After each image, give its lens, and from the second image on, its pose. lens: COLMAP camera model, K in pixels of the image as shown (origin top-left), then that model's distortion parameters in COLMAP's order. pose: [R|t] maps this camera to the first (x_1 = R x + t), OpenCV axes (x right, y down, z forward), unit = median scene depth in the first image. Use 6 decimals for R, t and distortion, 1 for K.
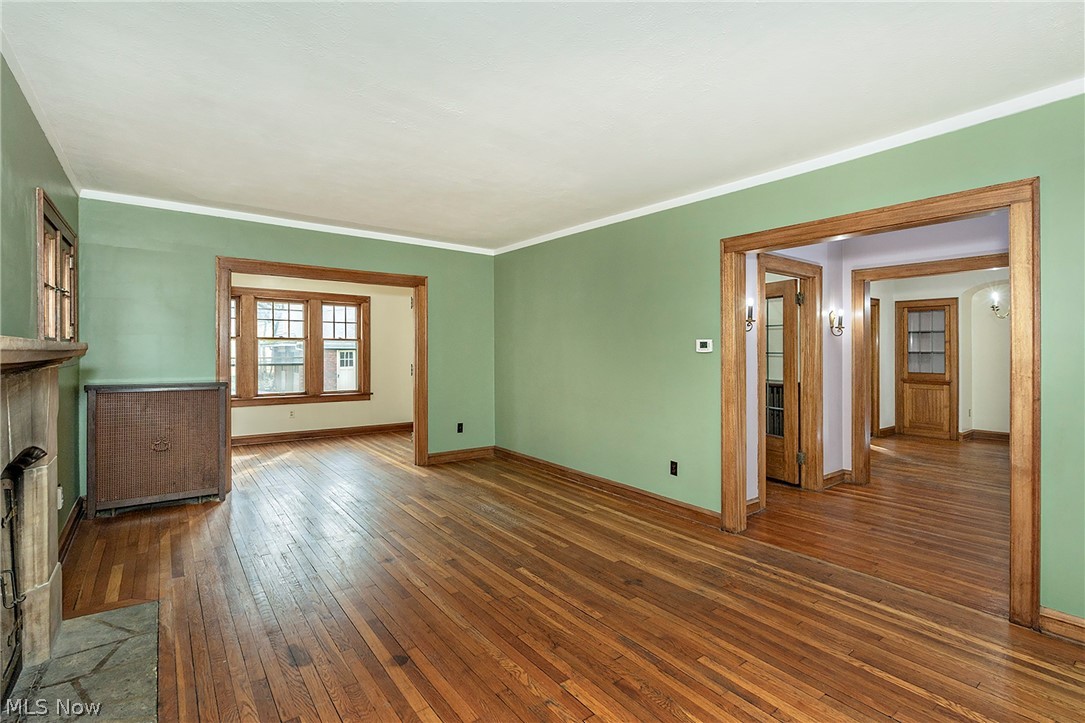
lens RADIAL K [[506.6, 0, 553.9], [0, 506.6, 351.9], [0, 0, 1]] dist [-0.000615, 0.000195]
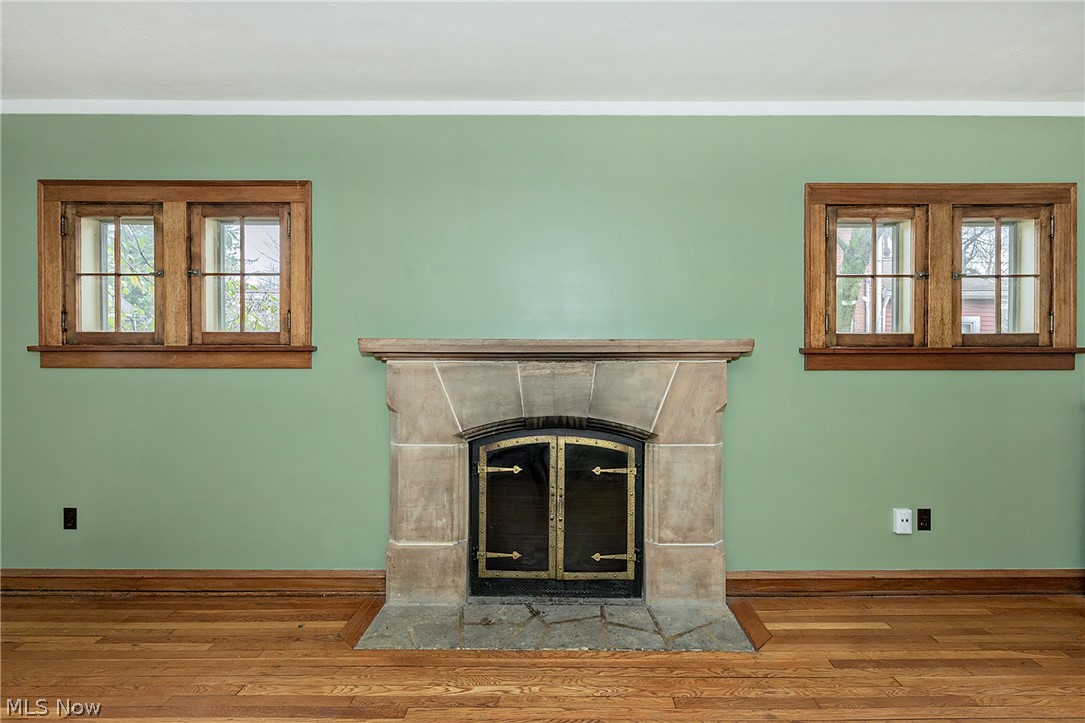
lens RADIAL K [[506.6, 0, 552.9], [0, 506.6, 360.8], [0, 0, 1]] dist [-0.000615, 0.000195]
pose [[-0.626688, -0.008750, -0.779221, 0.045726], [-0.004923, 0.999961, -0.007270, 0.023358], [0.779254, -0.000720, -0.626707, 0.922879]]
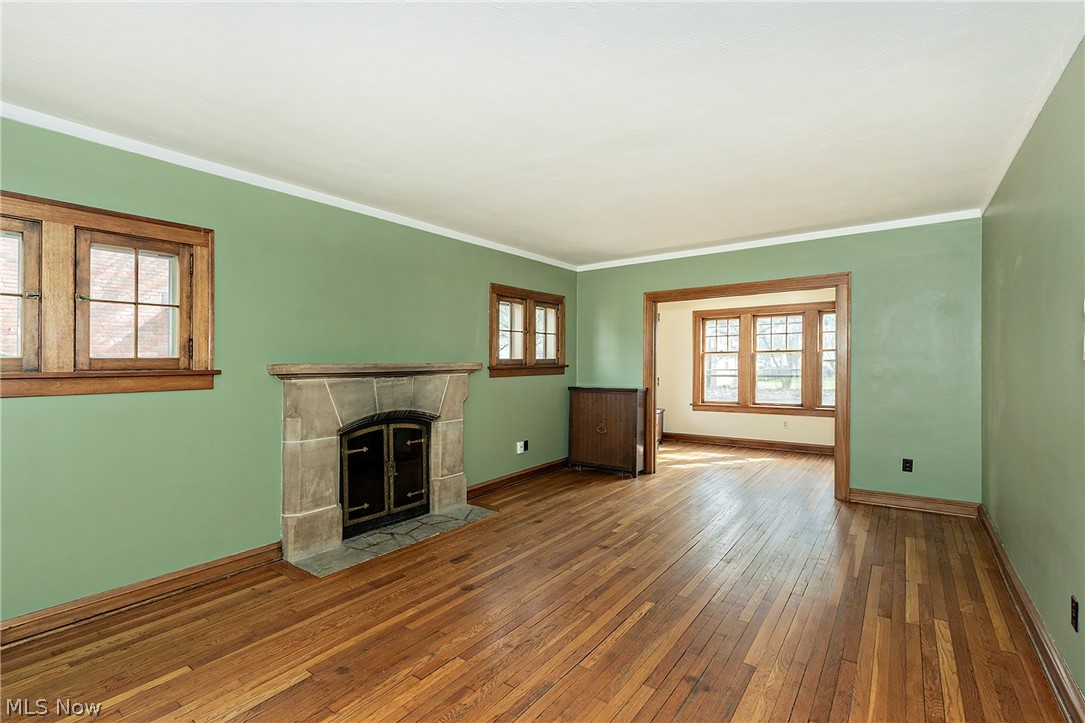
lens RADIAL K [[506.6, 0, 548.4], [0, 506.6, 362.5], [0, 0, 1]] dist [-0.000615, 0.000195]
pose [[0.280418, -0.007692, -0.959847, 0.675125], [0.009446, 0.999942, -0.005253, -0.003839], [0.959832, -0.007594, 0.280474, 0.502574]]
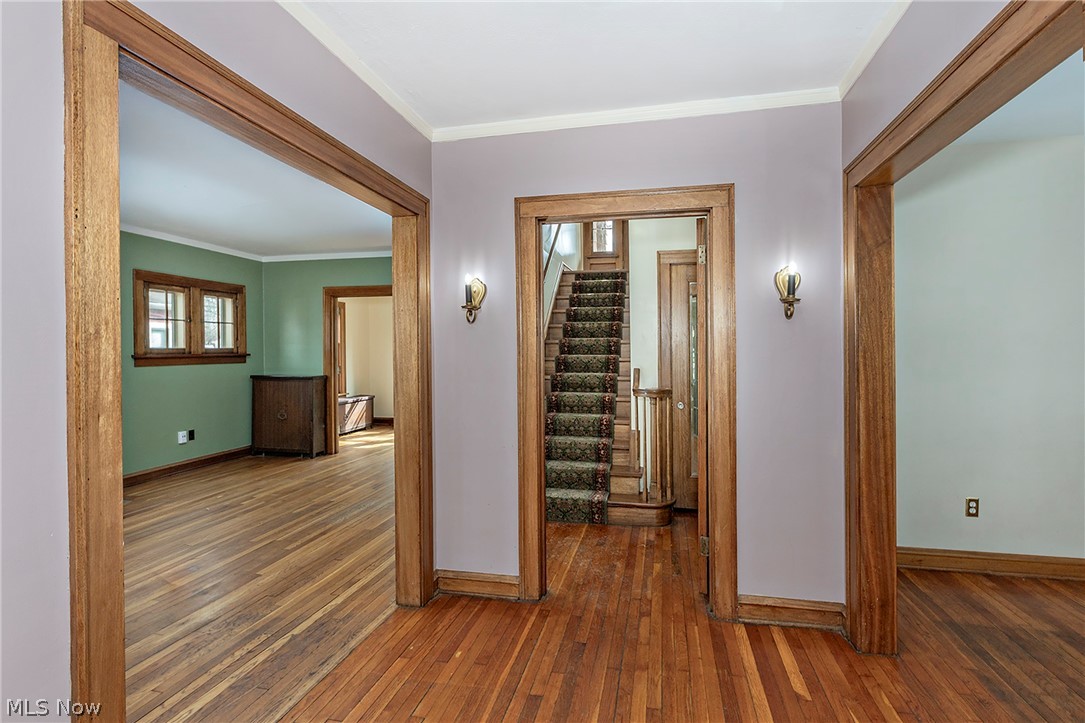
lens RADIAL K [[506.6, 0, 562.5], [0, 506.6, 368.6], [0, 0, 1]] dist [-0.000615, 0.000195]
pose [[0.662006, 0.021957, -0.749177, 1.075038], [0.001252, 0.999537, 0.030401, -0.005835], [0.749498, -0.021063, 0.661672, 0.707015]]
